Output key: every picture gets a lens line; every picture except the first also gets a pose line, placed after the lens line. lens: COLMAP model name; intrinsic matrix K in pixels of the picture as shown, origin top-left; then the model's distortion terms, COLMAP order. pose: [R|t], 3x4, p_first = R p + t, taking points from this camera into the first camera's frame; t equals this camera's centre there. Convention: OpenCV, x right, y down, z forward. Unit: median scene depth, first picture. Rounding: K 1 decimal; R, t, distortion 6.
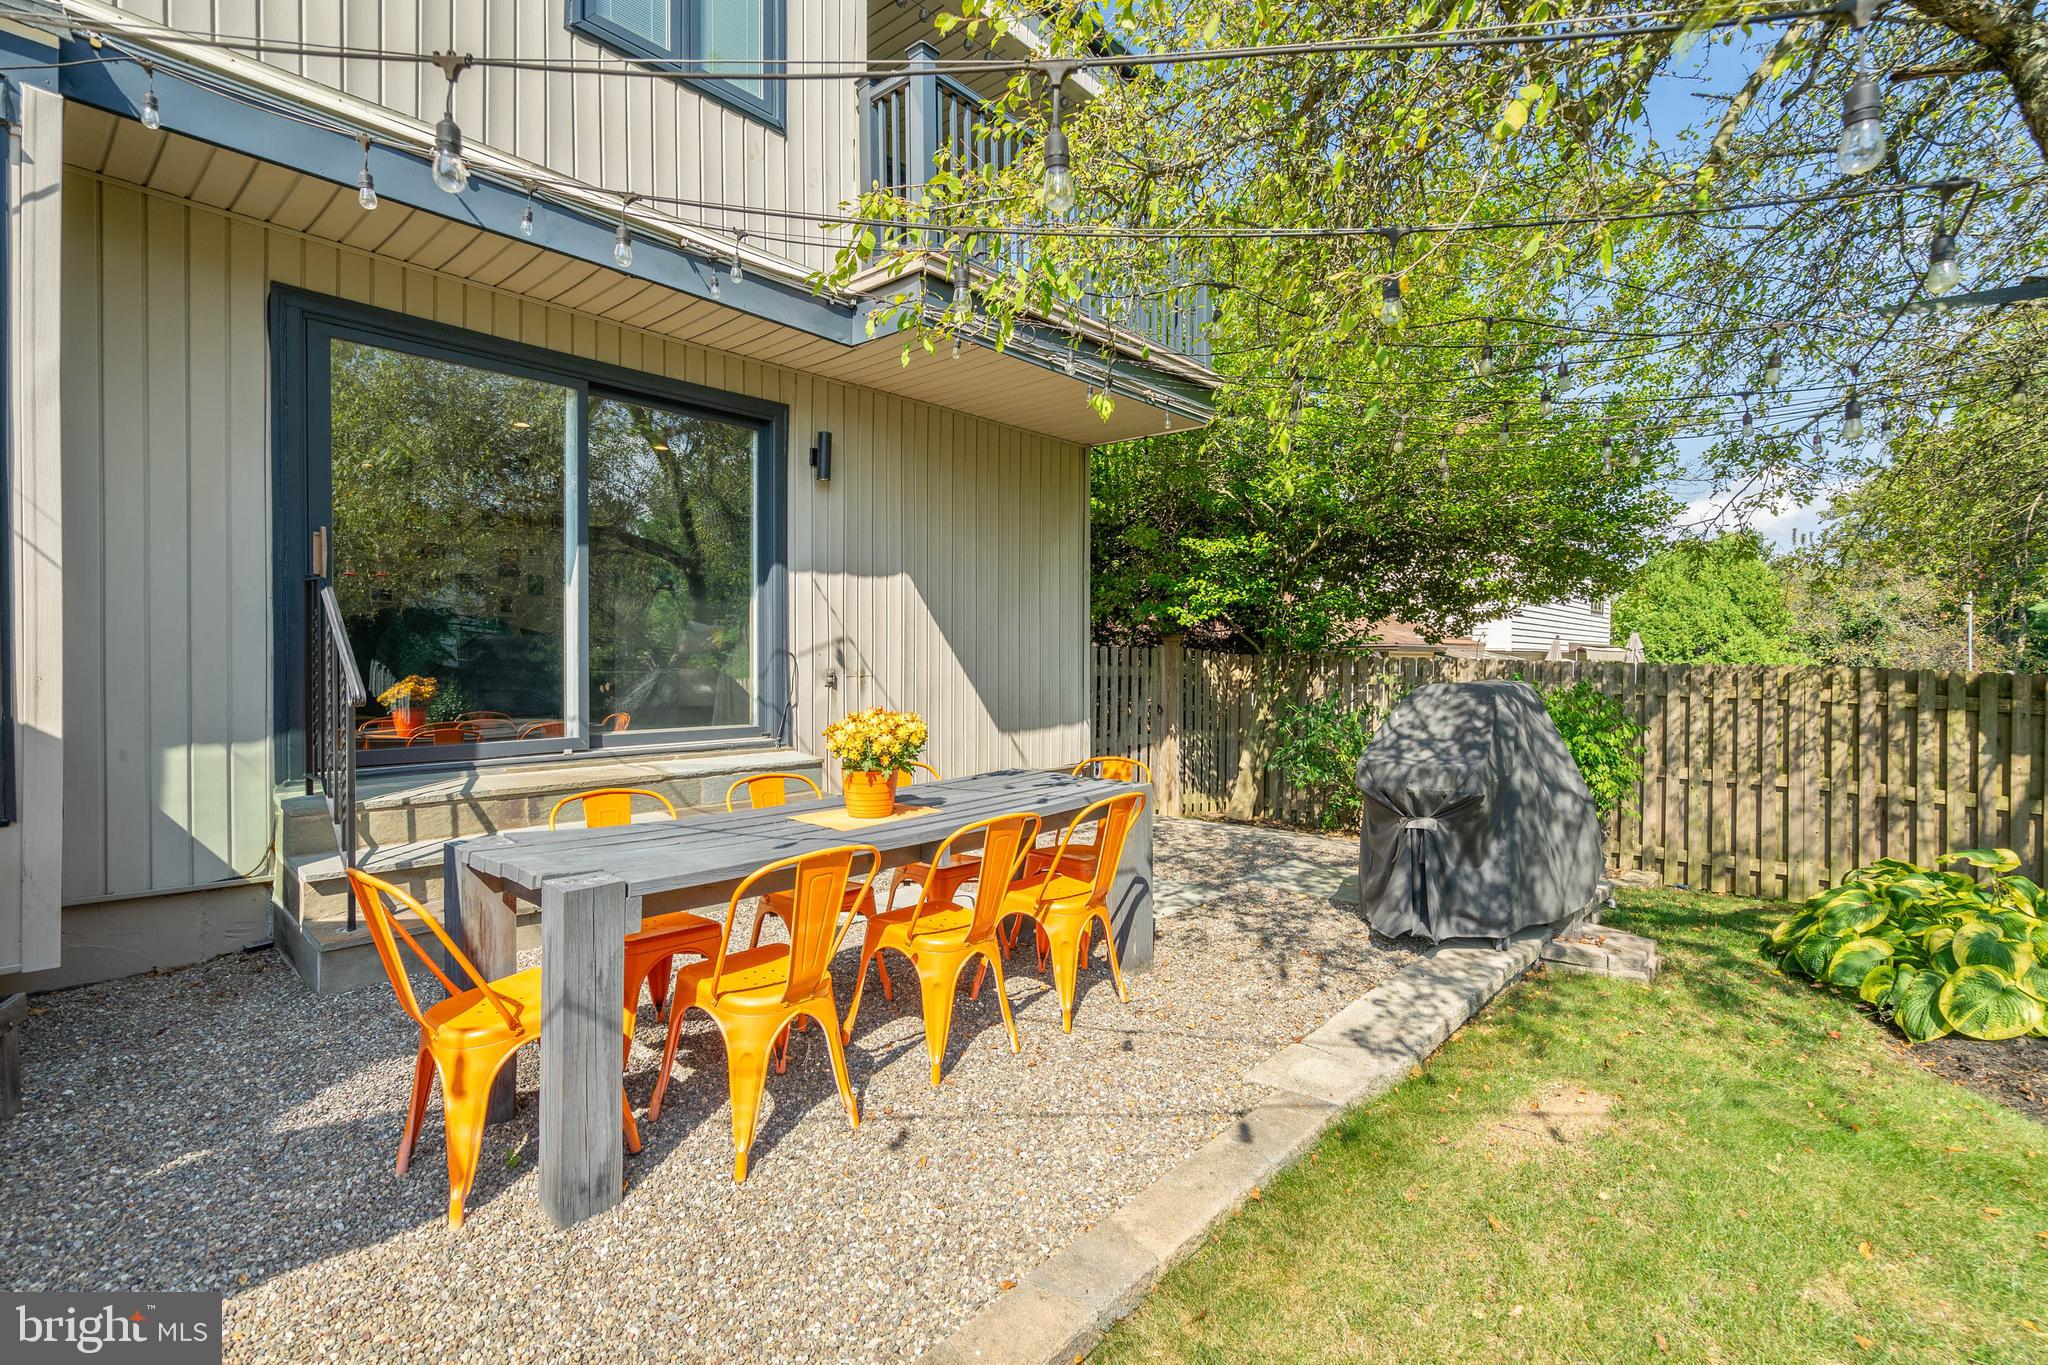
lens RADIAL K [[945.9, 0, 1019.9], [0, 945.9, 660.5], [0, 0, 1]] dist [0.011723, -0.000135]
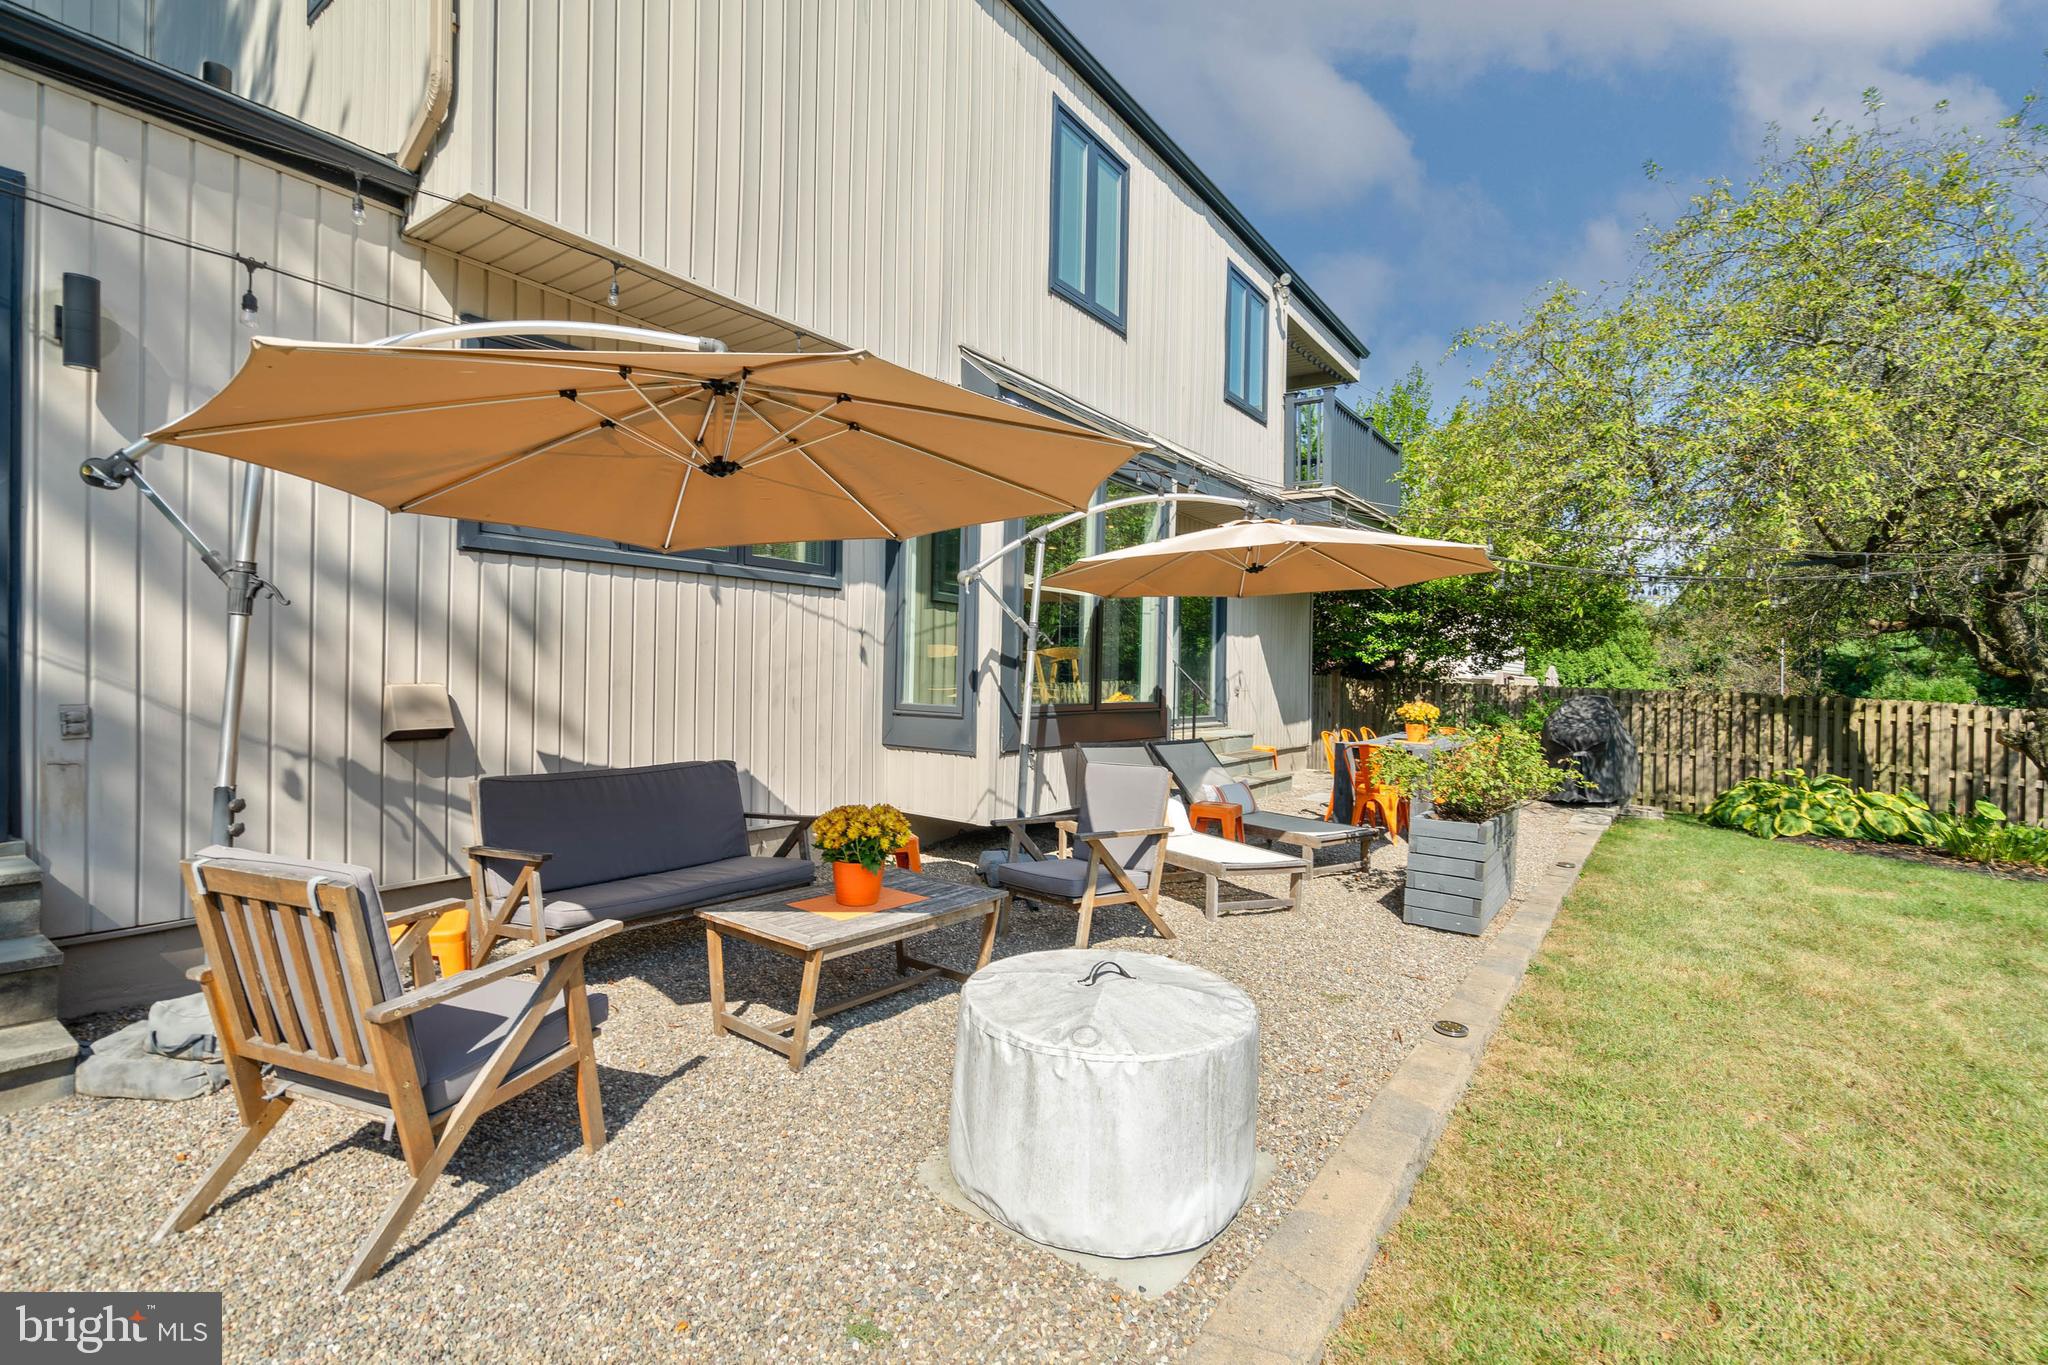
lens RADIAL K [[945.9, 0, 1017.8], [0, 945.9, 681.4], [0, 0, 1]] dist [0.011723, -0.000135]
pose [[0.994160, 0.010533, 0.107402, -0.732501], [-0.010556, 0.999944, -0.000356, 0.003202], [-0.107400, -0.000779, 0.994216, -0.725117]]
